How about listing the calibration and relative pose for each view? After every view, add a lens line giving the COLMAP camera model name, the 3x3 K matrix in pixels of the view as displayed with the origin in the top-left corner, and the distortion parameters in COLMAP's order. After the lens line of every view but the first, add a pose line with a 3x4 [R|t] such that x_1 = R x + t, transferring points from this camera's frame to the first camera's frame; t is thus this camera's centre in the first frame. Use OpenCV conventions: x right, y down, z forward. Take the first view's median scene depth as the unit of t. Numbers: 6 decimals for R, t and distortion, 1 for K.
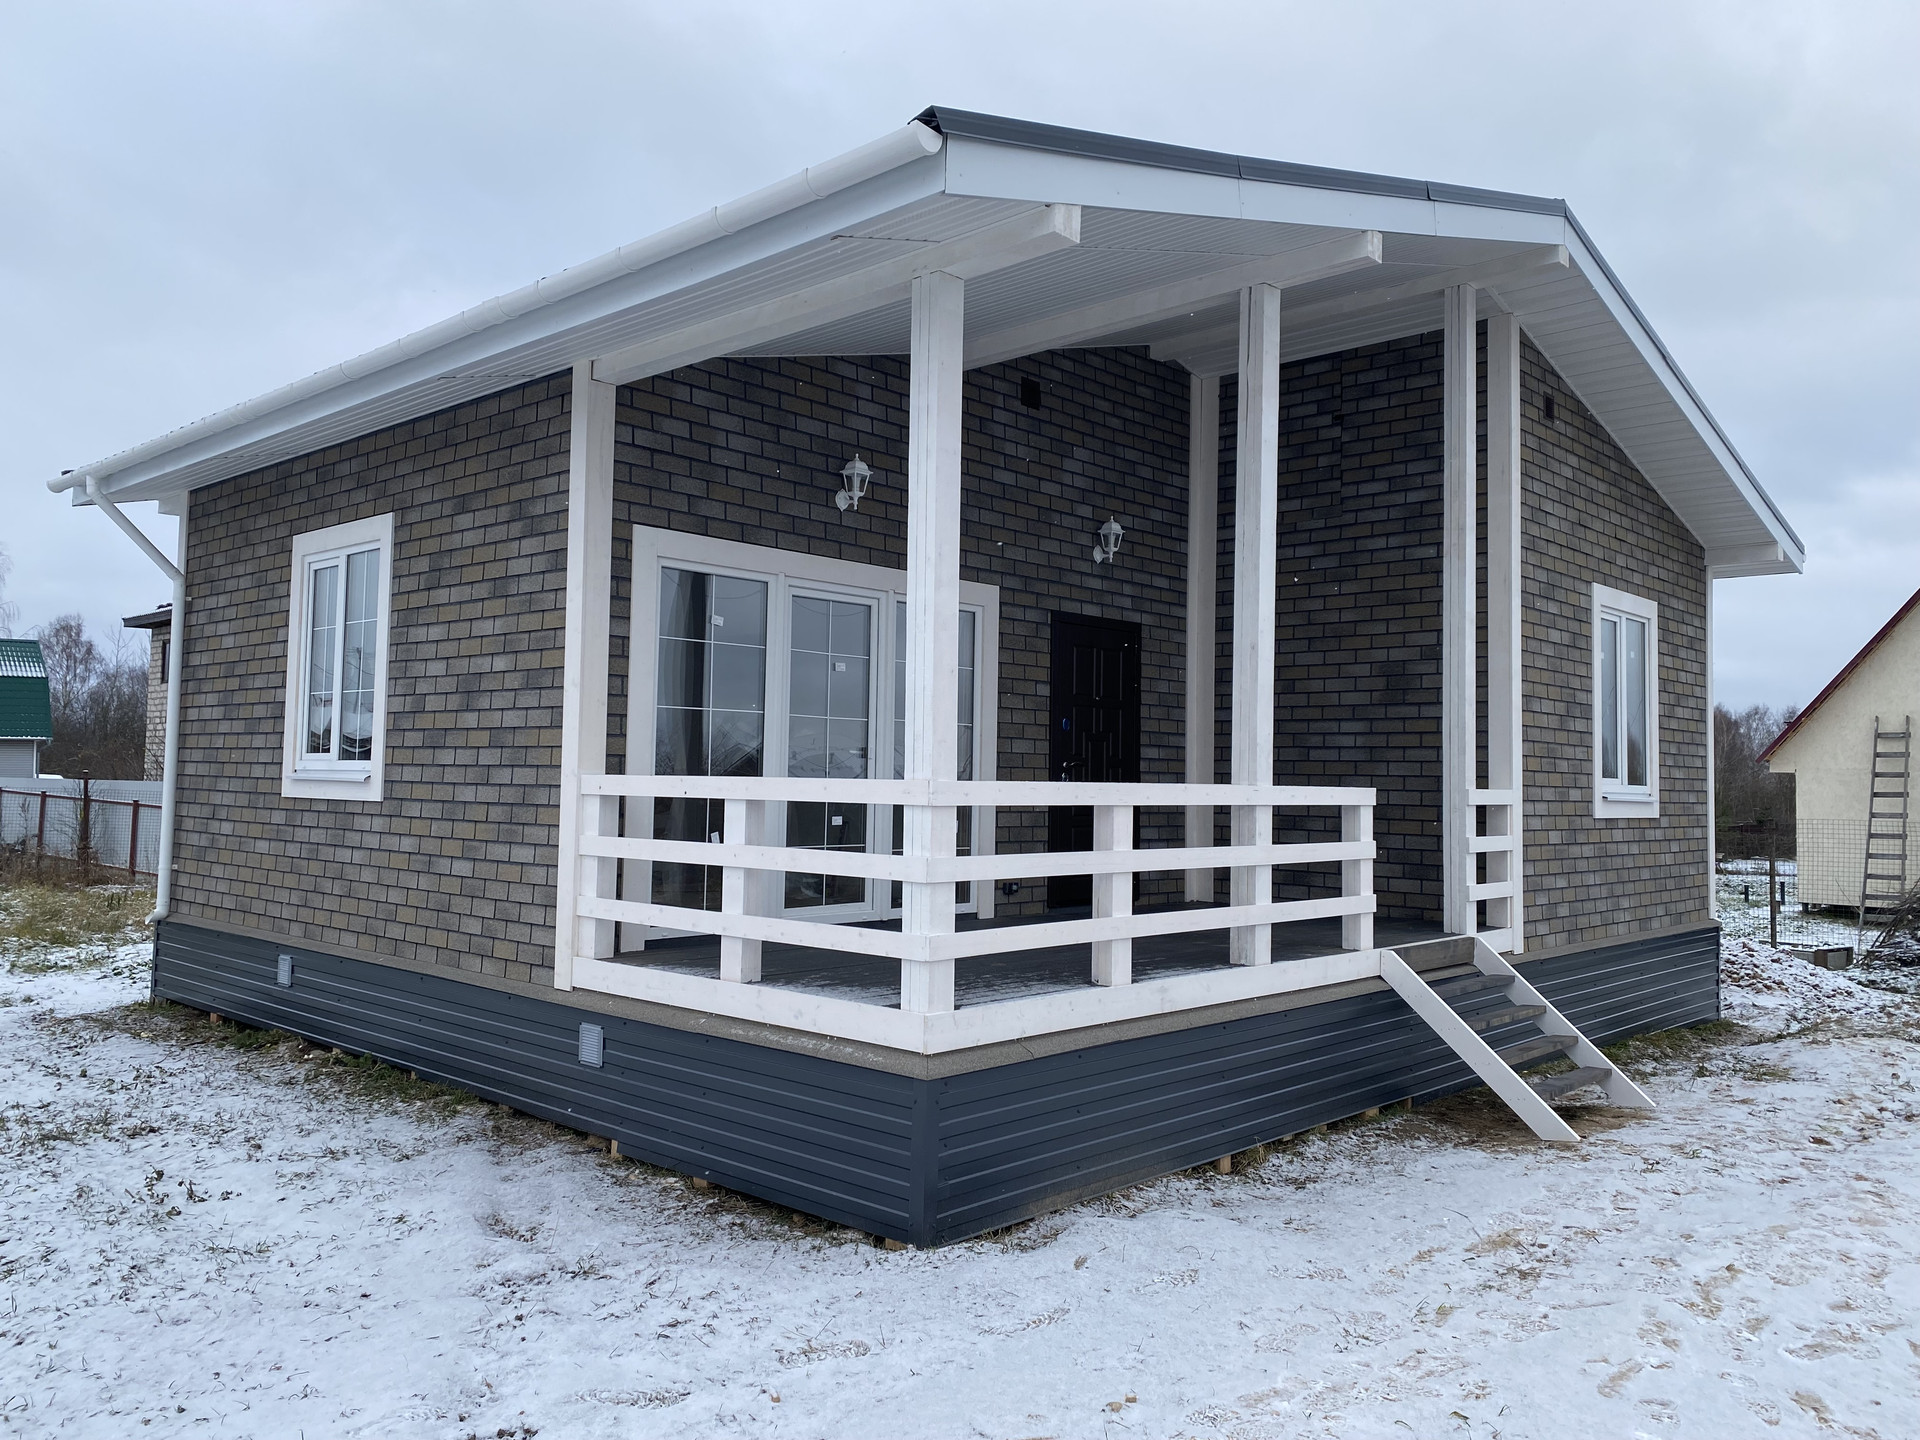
lens RADIAL K [[1463.3, 0, 957.8], [0, 1463.3, 704.1], [0, 0, 1]] dist [0.119594, -0.216509]
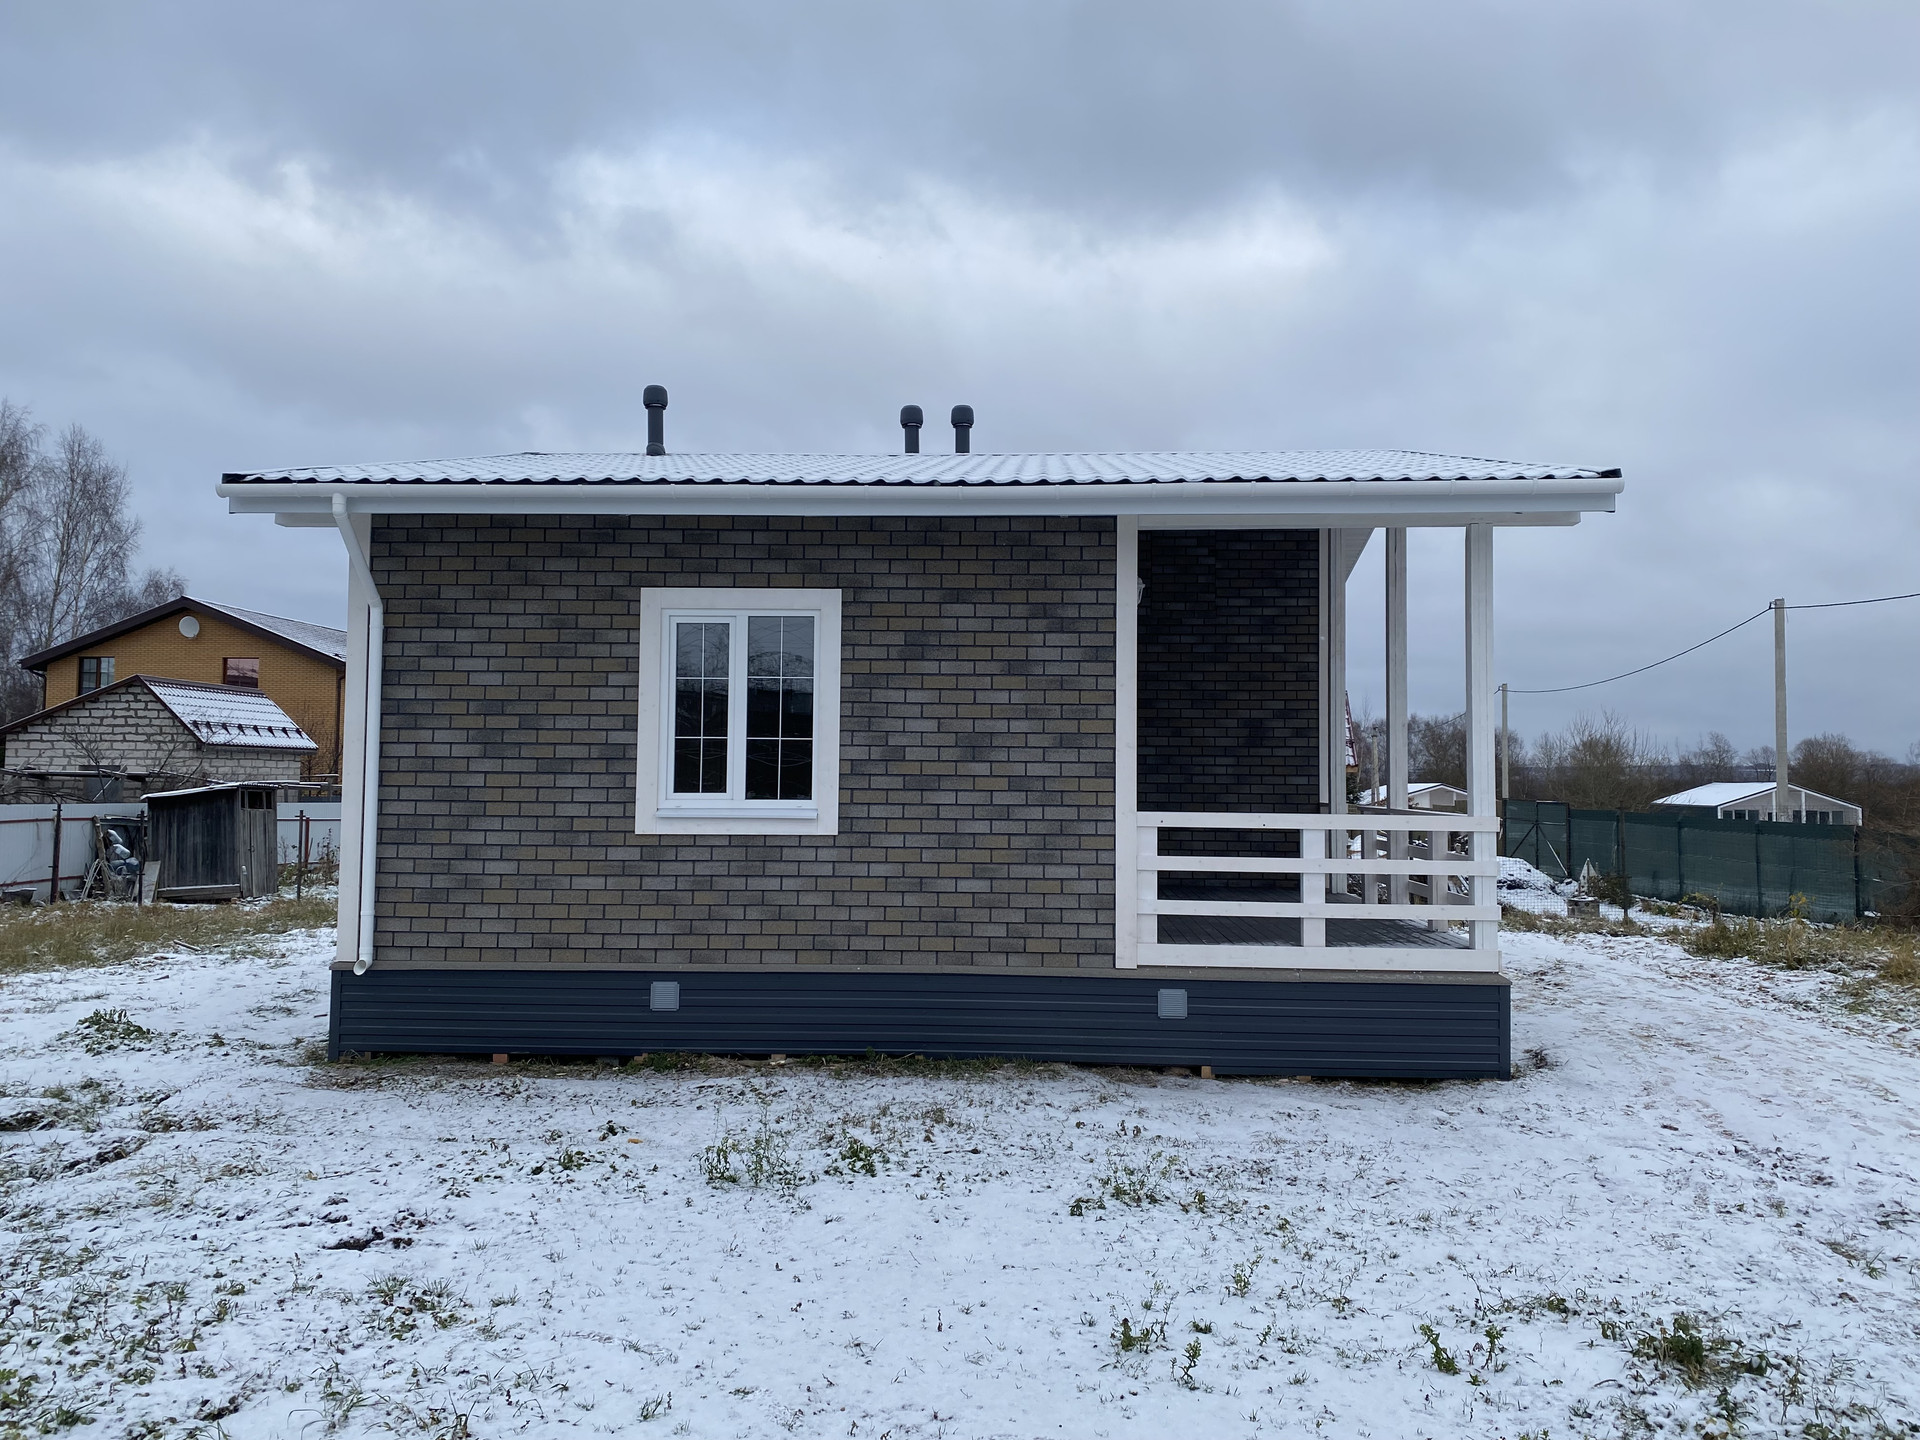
lens RADIAL K [[1458.8, 0, 996.0], [0, 1458.8, 707.2], [0, 0, 1]] dist [0.191259, -0.399155]
pose [[0.751522, 0.020843, 0.659379, -1.006097], [-0.029422, 0.999565, 0.001937, -0.039658], [-0.659052, -0.020856, 0.751808, 0.042042]]
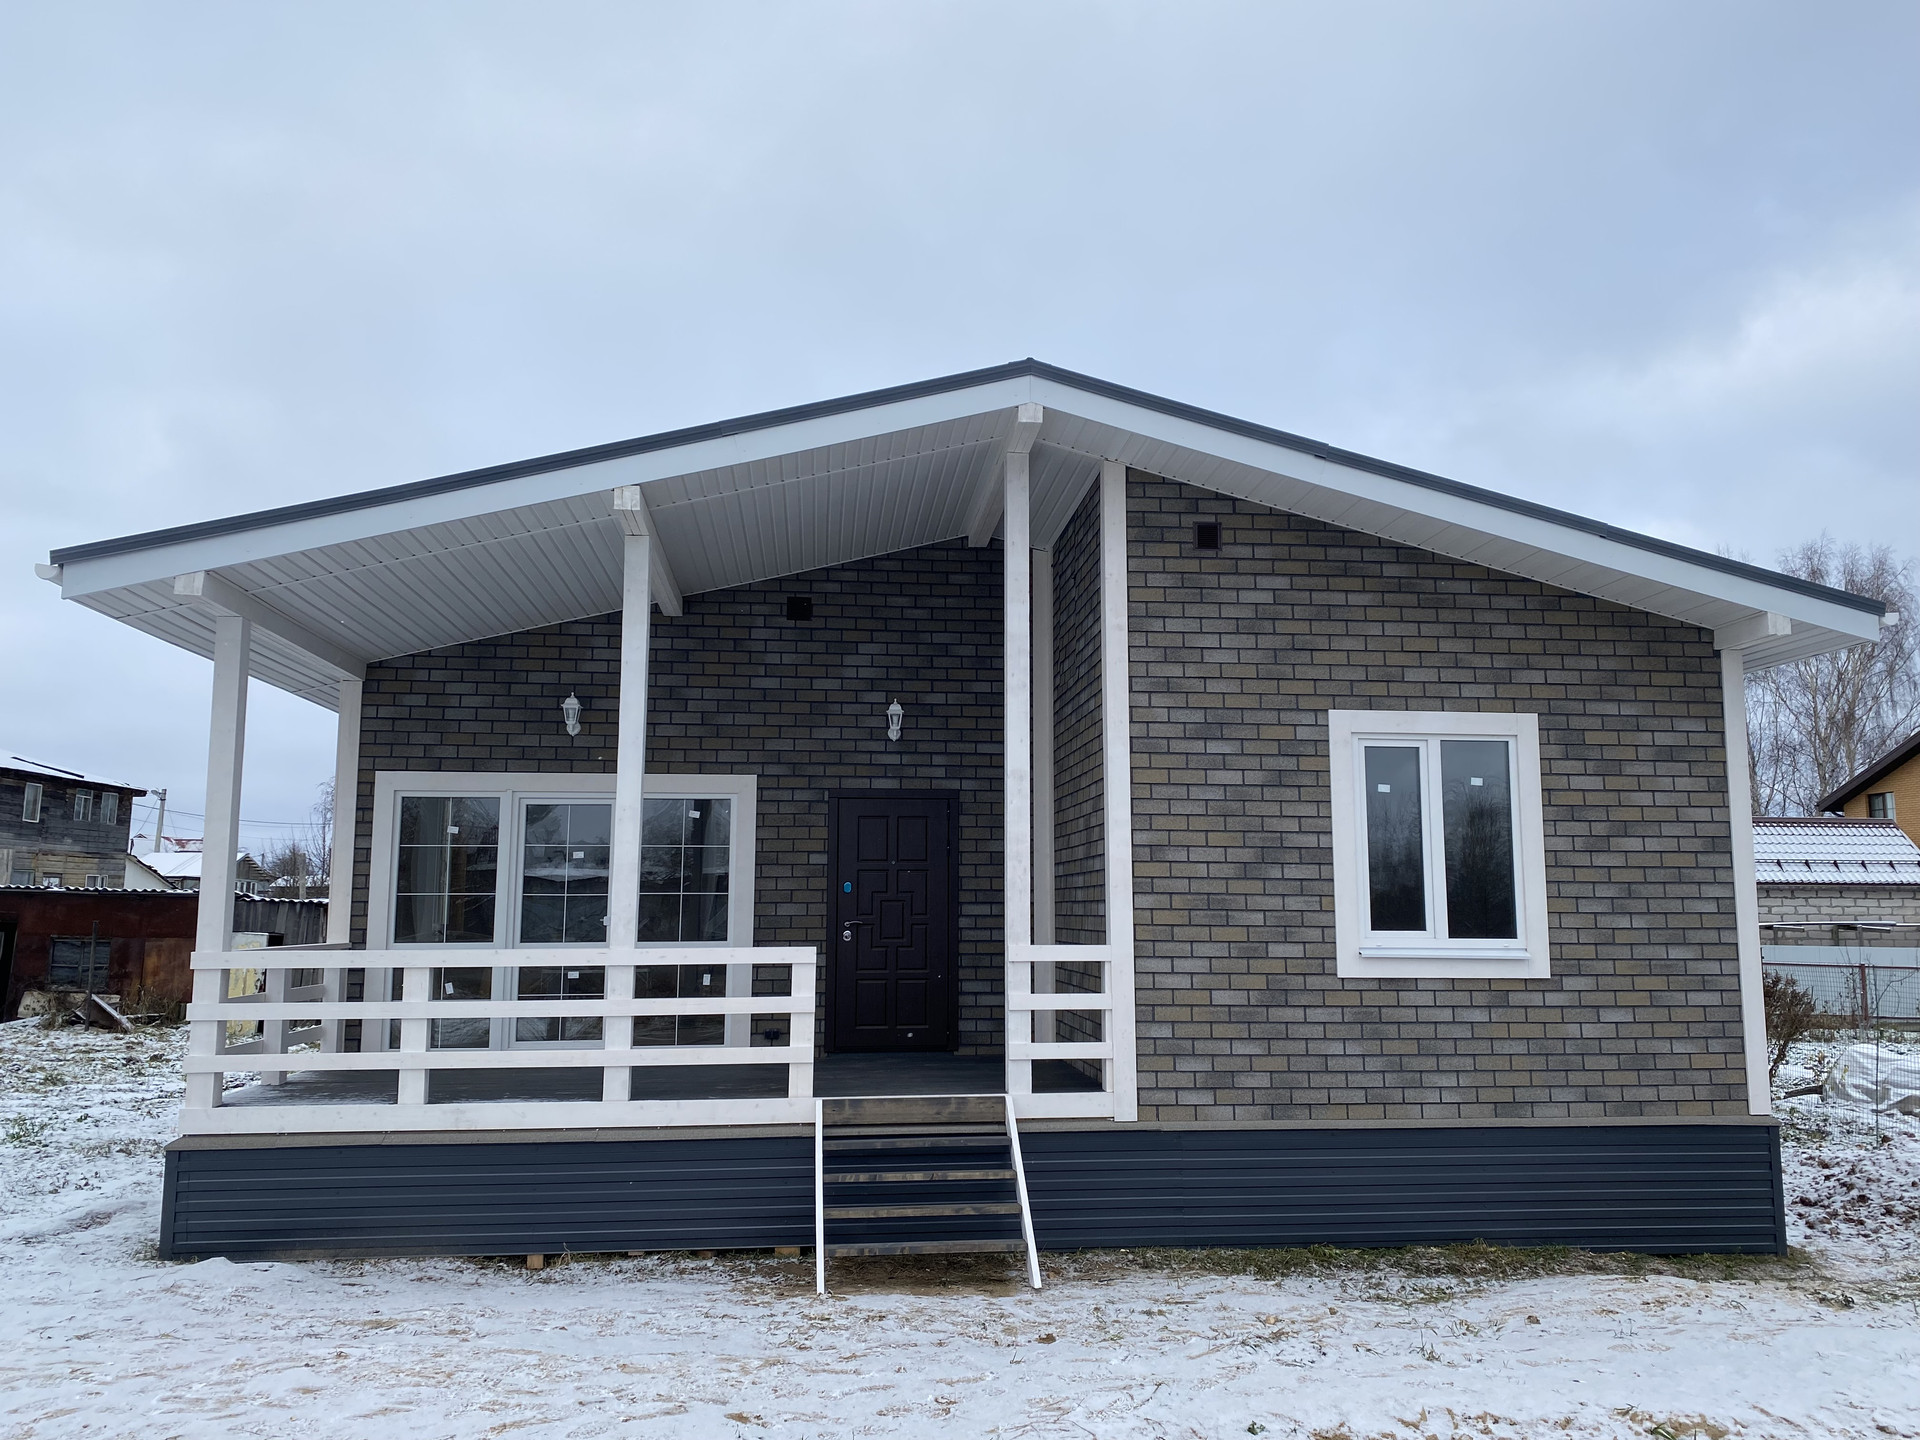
lens RADIAL K [[1461.0, 0, 963.5], [0, 1461.0, 726.2], [0, 0, 1]] dist [0.113307, -0.235922]
pose [[0.748015, -0.099886, -0.656122, 0.990267], [0.046569, 0.994072, -0.098244, 0.005412], [0.662046, 0.042933, 0.748233, 0.228882]]
